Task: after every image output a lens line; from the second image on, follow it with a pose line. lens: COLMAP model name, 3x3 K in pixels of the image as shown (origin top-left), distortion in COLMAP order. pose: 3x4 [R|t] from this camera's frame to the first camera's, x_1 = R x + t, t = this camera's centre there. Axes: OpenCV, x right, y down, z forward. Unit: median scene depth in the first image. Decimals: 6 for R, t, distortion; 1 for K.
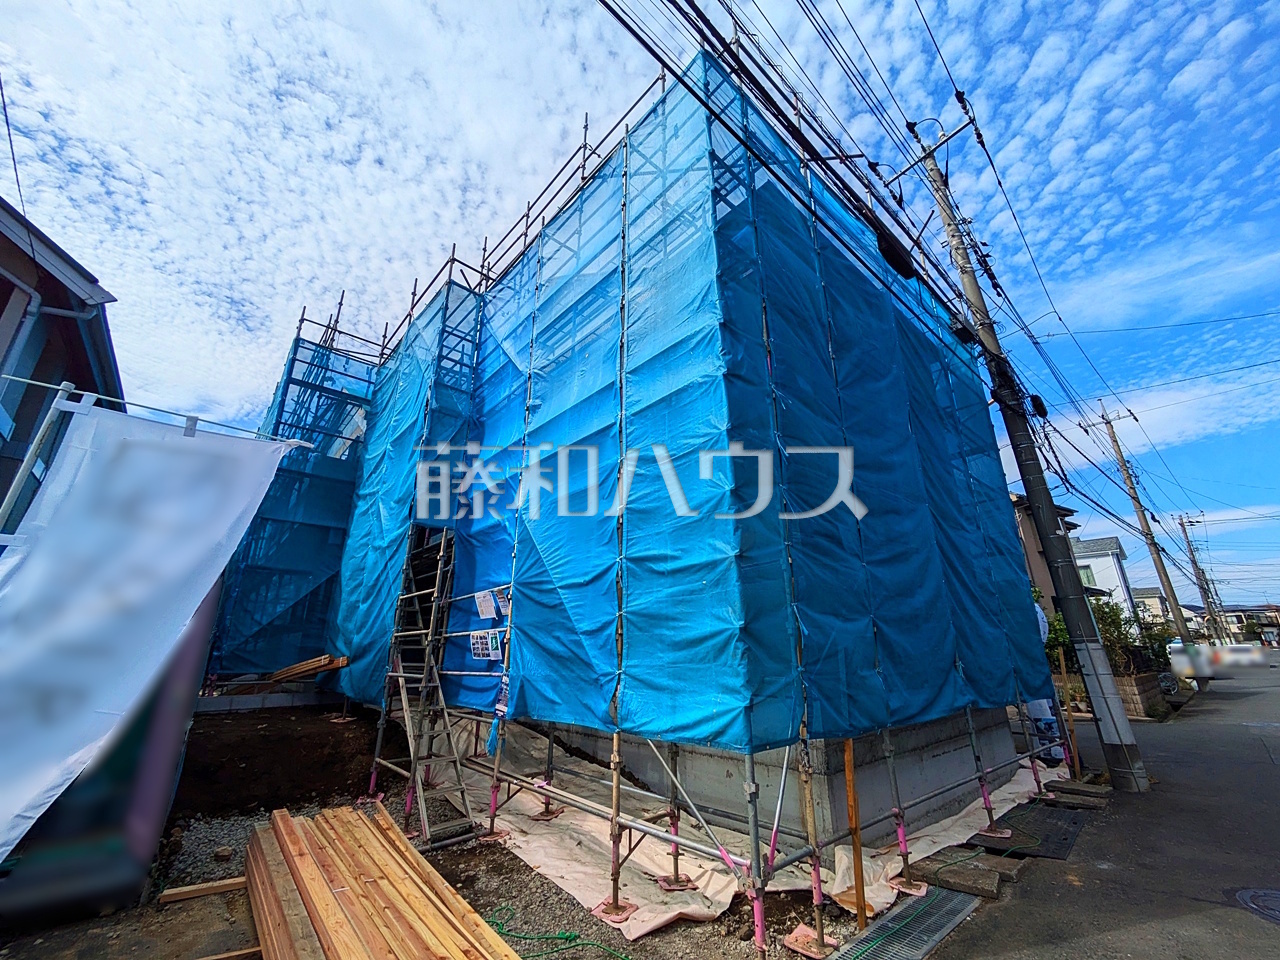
lens RADIAL K [[505.1, 0, 639.2], [0, 505.1, 483.4], [0, 0, 1]] dist [-0.004739, 0.002465]
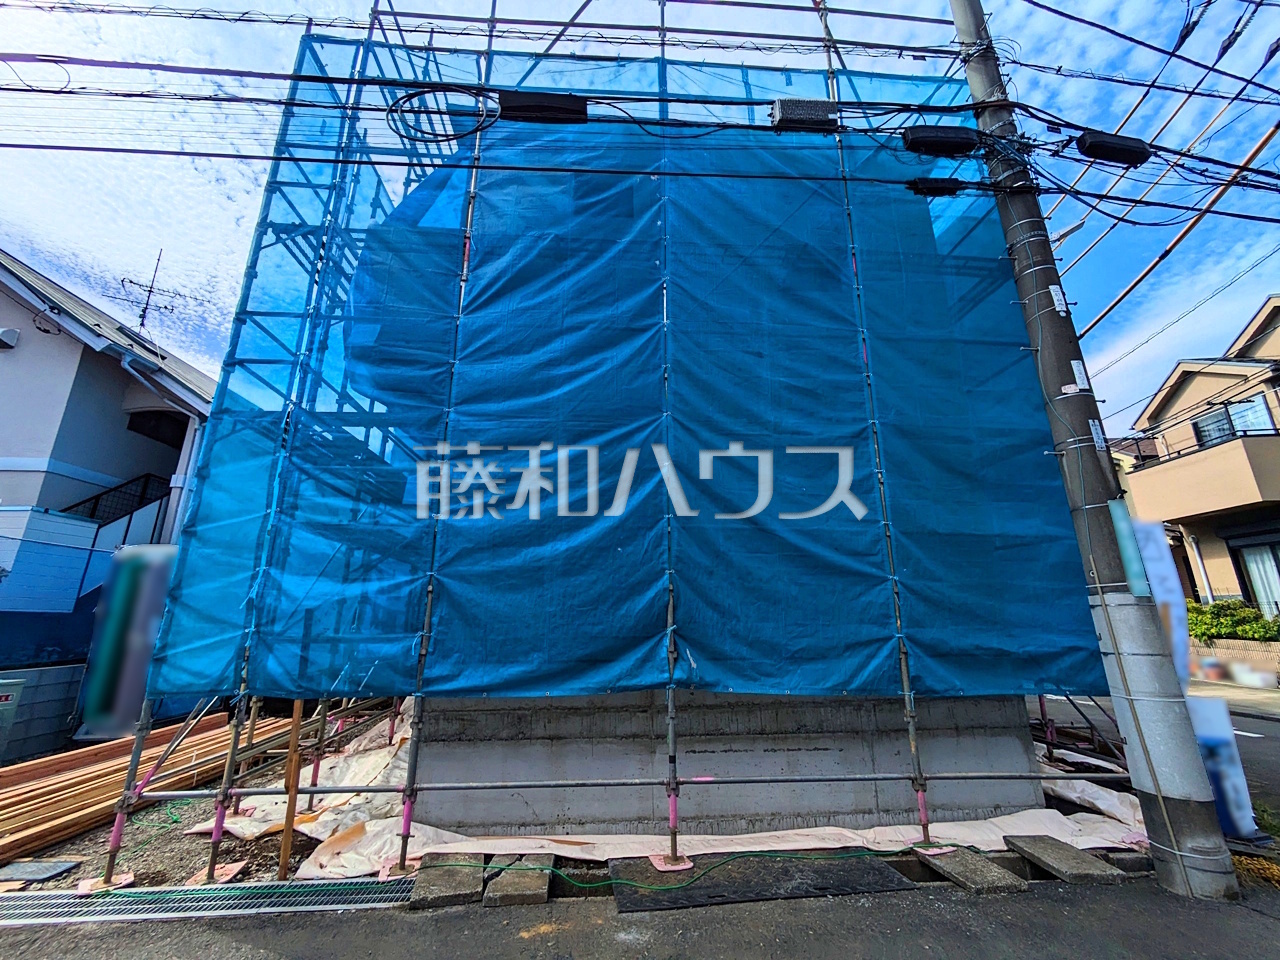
lens RADIAL K [[505.1, 0, 644.9], [0, 505.1, 484.9], [0, 0, 1]] dist [-0.004739, 0.002465]
pose [[0.802974, -0.151980, -0.576312, 0.876360], [0.192623, 0.981226, 0.009621, 0.119096], [0.564030, -0.118736, 0.817173, 0.347666]]
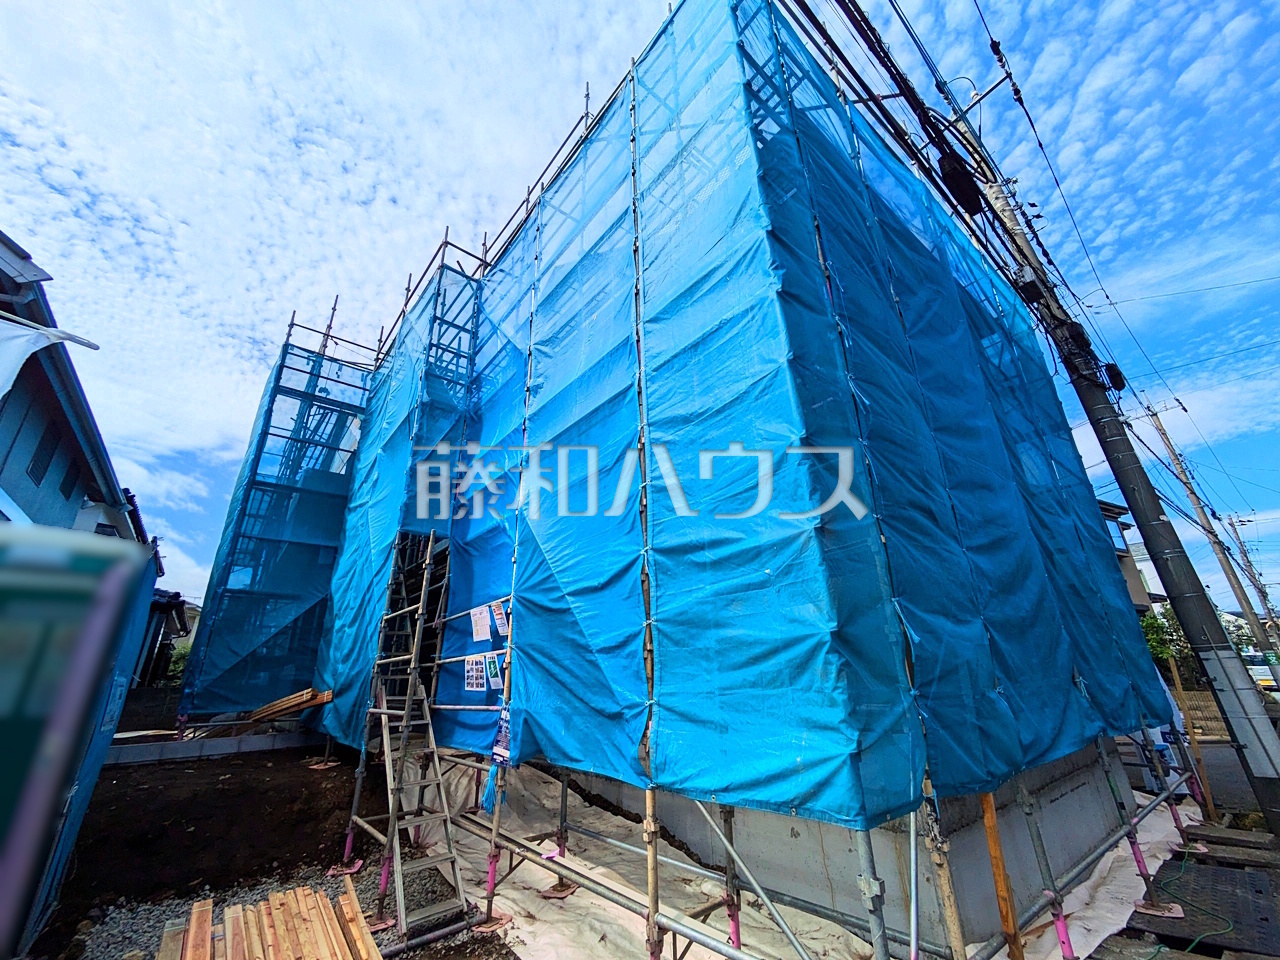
lens RADIAL K [[505.1, 0, 642.2], [0, 505.1, 482.4], [0, 0, 1]] dist [-0.004739, 0.002465]
pose [[0.999066, -0.035336, -0.024878, -0.013185], [0.034133, 0.998301, -0.047230, 0.054449], [0.026505, 0.046336, 0.998574, 0.155416]]
